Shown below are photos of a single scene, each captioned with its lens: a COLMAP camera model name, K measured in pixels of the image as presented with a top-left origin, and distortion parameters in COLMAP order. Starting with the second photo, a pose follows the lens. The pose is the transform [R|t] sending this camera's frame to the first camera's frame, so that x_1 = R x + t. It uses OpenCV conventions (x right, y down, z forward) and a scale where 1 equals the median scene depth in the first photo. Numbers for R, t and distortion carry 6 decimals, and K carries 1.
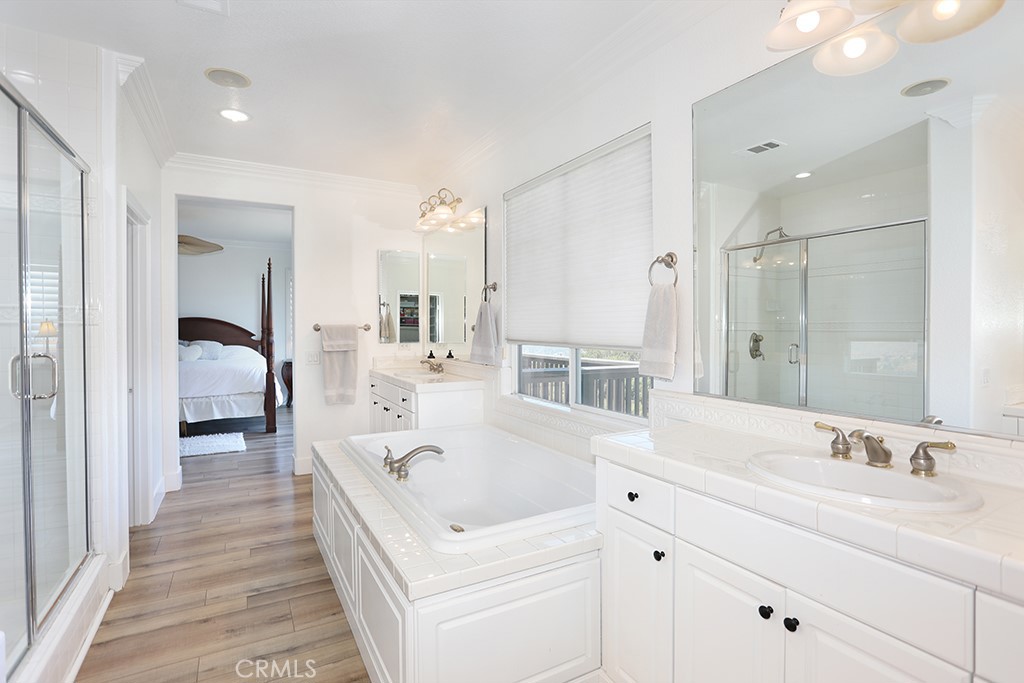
lens RADIAL K [[509.9, 0, 506.6], [0, 509.9, 341.3], [0, 0, 1]] dist [-0.029652, 0.005501]
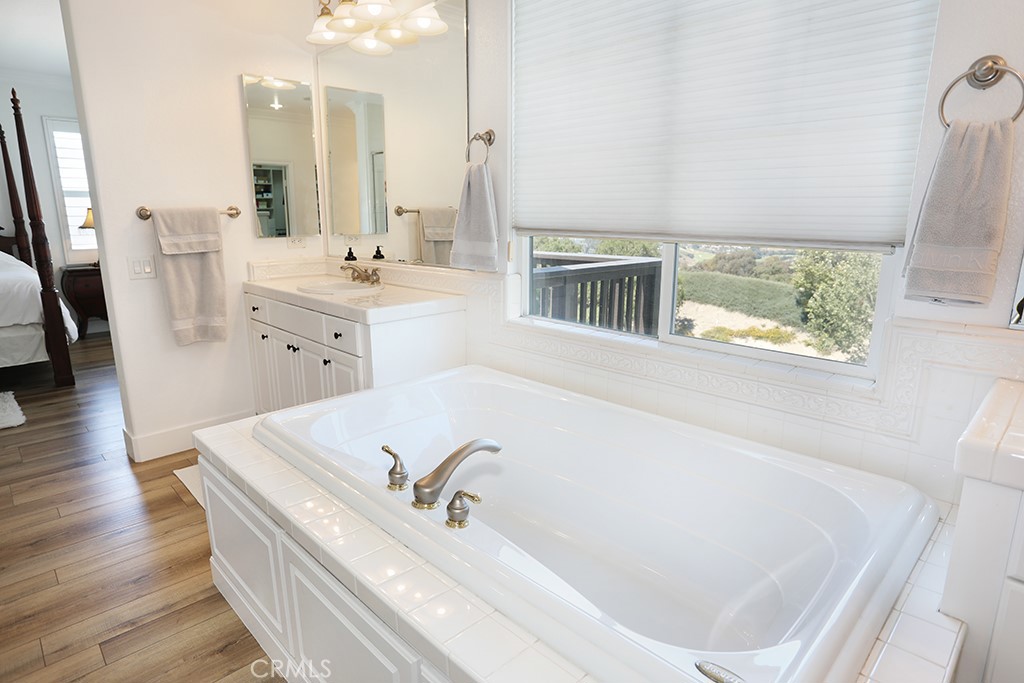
lens RADIAL K [[578.9, 0, 505.9], [0, 578.9, 342.2], [0, 0, 1]] dist [-0.032866, 0.008678]
pose [[0.963866, -0.066196, 0.258032, -0.154816], [0.015110, 0.980660, 0.195136, -0.004097], [-0.265959, -0.184186, 0.946225, 0.258834]]
